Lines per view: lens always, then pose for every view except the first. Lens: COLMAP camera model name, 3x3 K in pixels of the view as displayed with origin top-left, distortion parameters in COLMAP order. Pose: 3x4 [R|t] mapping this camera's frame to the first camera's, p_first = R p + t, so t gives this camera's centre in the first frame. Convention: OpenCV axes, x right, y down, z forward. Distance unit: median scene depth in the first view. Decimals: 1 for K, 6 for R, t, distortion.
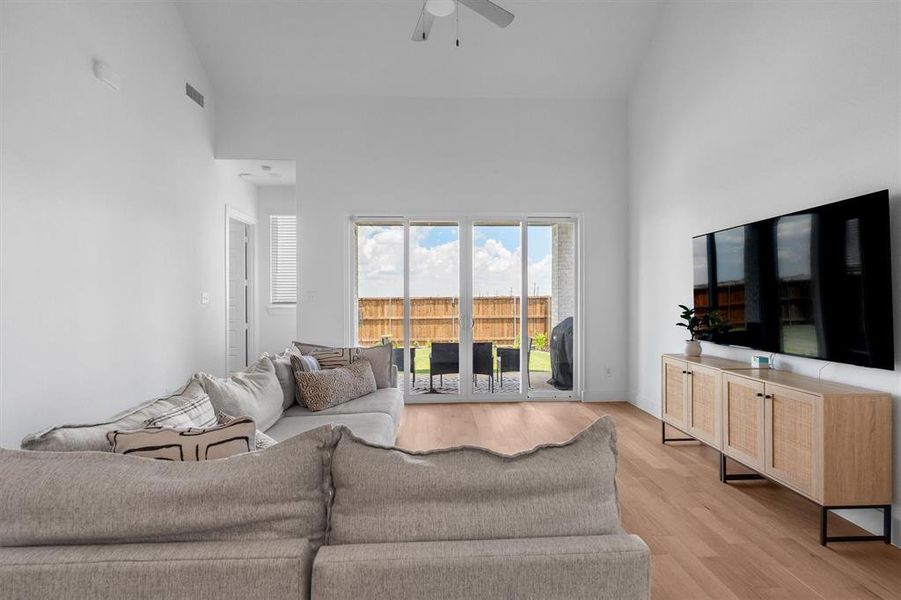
lens RADIAL K [[427.6, 0, 447.9], [0, 427.6, 299.0], [0, 0, 1]] dist [0.001654, 0.000446]
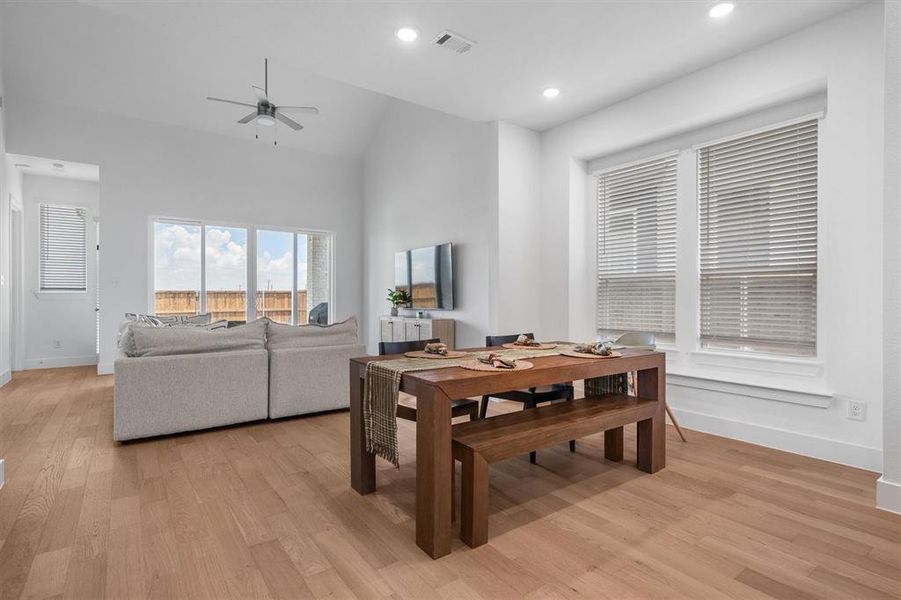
lens RADIAL K [[454.9, 0, 456.0], [0, 454.9, 298.8], [0, 0, 1]] dist [-0.001162, -0.000104]
pose [[0.827131, 0.002098, 0.562005, -0.203342], [-0.001837, 0.999998, -0.001030, 0.035883], [-0.562006, -0.000181, 0.827133, -0.498299]]
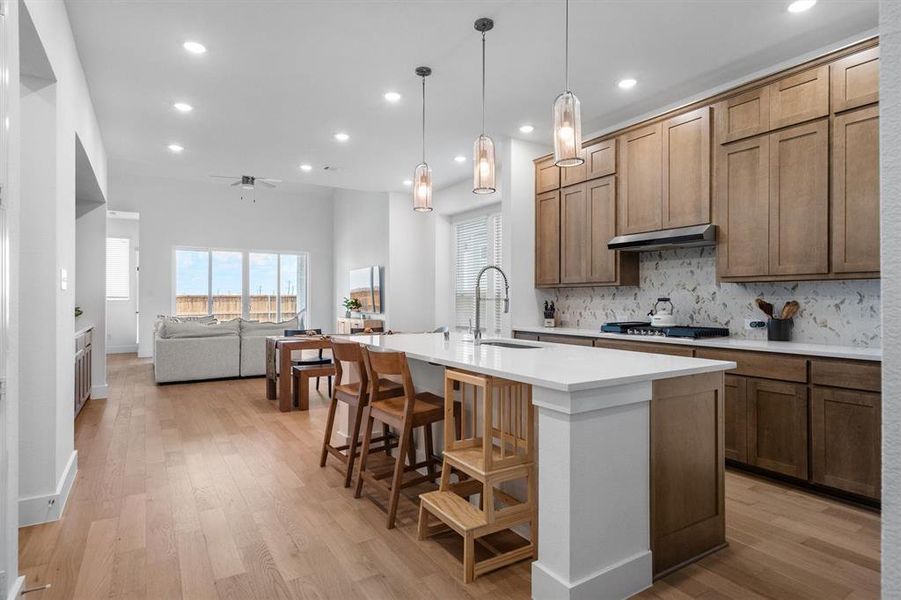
lens RADIAL K [[493.6, 0, 460.4], [0, 493.6, 300.5], [0, 0, 1]] dist [0.000554, 0.000160]
pose [[0.860761, 0.002713, 0.509002, -0.211500], [-0.003257, 0.999995, 0.000177, 0.017812], [-0.508998, -0.001810, 0.860766, -1.127956]]
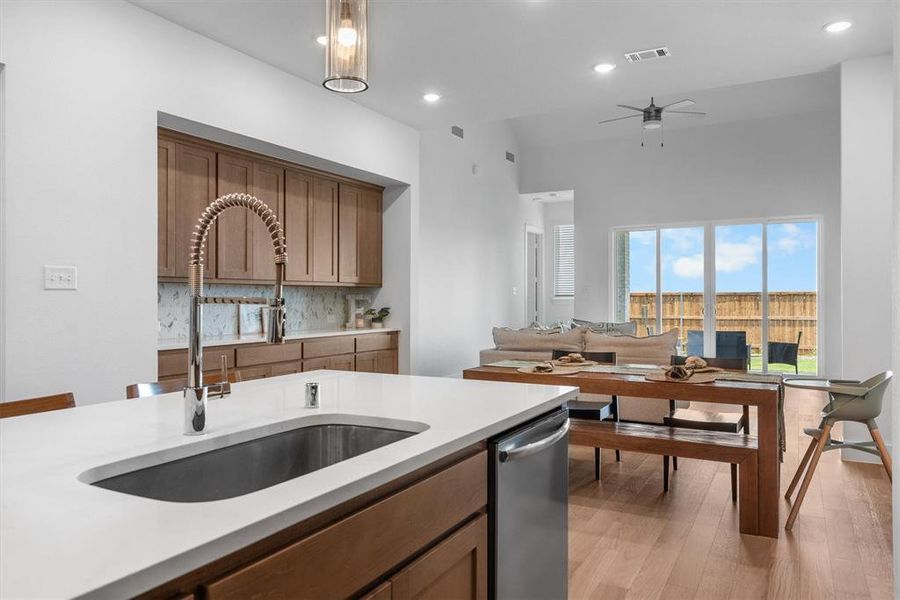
lens RADIAL K [[653.6, 0, 450.0], [0, 653.6, 300.0], [0, 0, 1]] dist [0.050482, 0.000370]
pose [[0.864831, 0.005541, -0.502033, 0.294825], [-0.003369, 0.999981, 0.005234, 0.014491], [0.502052, -0.002835, 0.864833, -0.839451]]
